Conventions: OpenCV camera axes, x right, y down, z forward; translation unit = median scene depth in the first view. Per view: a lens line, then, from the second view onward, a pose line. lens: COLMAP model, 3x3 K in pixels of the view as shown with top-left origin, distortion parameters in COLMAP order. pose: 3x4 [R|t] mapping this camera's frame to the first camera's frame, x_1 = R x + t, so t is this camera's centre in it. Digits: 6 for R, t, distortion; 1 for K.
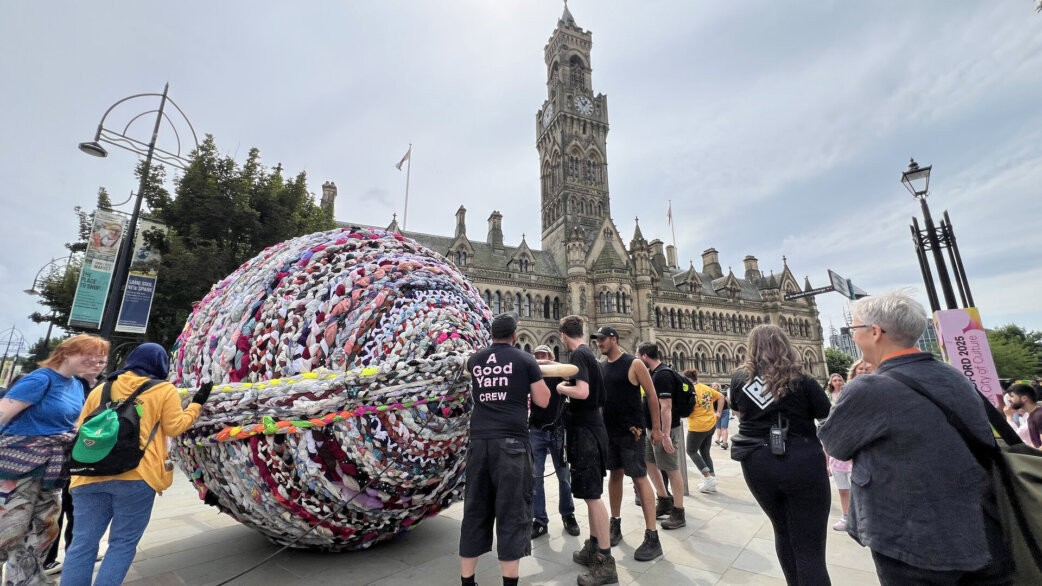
lens RADIAL K [[406.3, 0, 517.4], [0, 406.3, 297.2], [0, 0, 1]] dist [-0.012862, -0.000276]
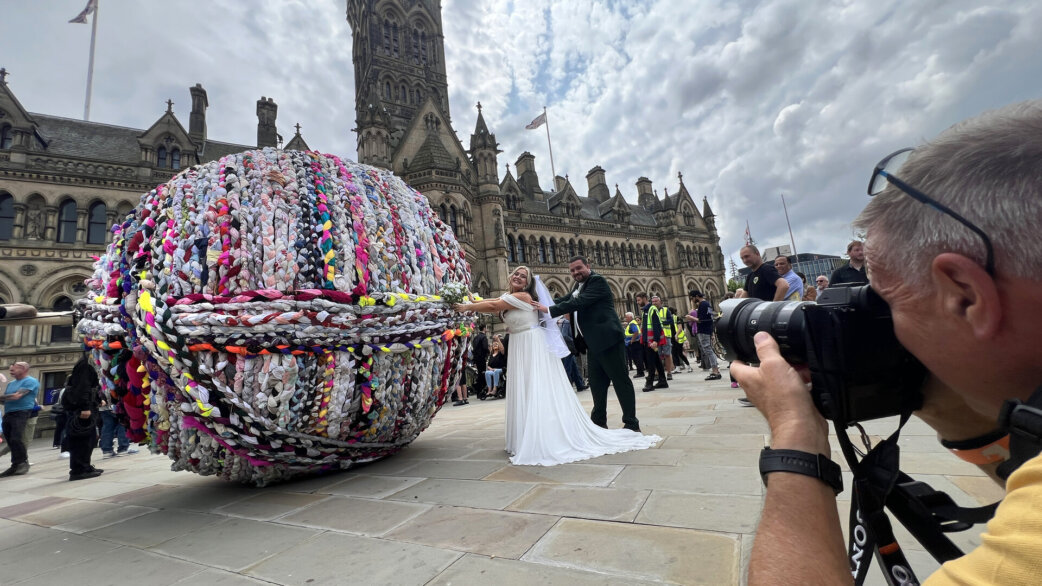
lens RADIAL K [[406.3, 0, 522.3], [0, 406.3, 299.0], [0, 0, 1]] dist [-0.012862, -0.000276]
pose [[0.979514, -0.079117, 0.185184, 0.191770], [0.064682, 0.994470, 0.082740, 0.074164], [-0.190706, -0.069066, 0.979214, 0.260515]]
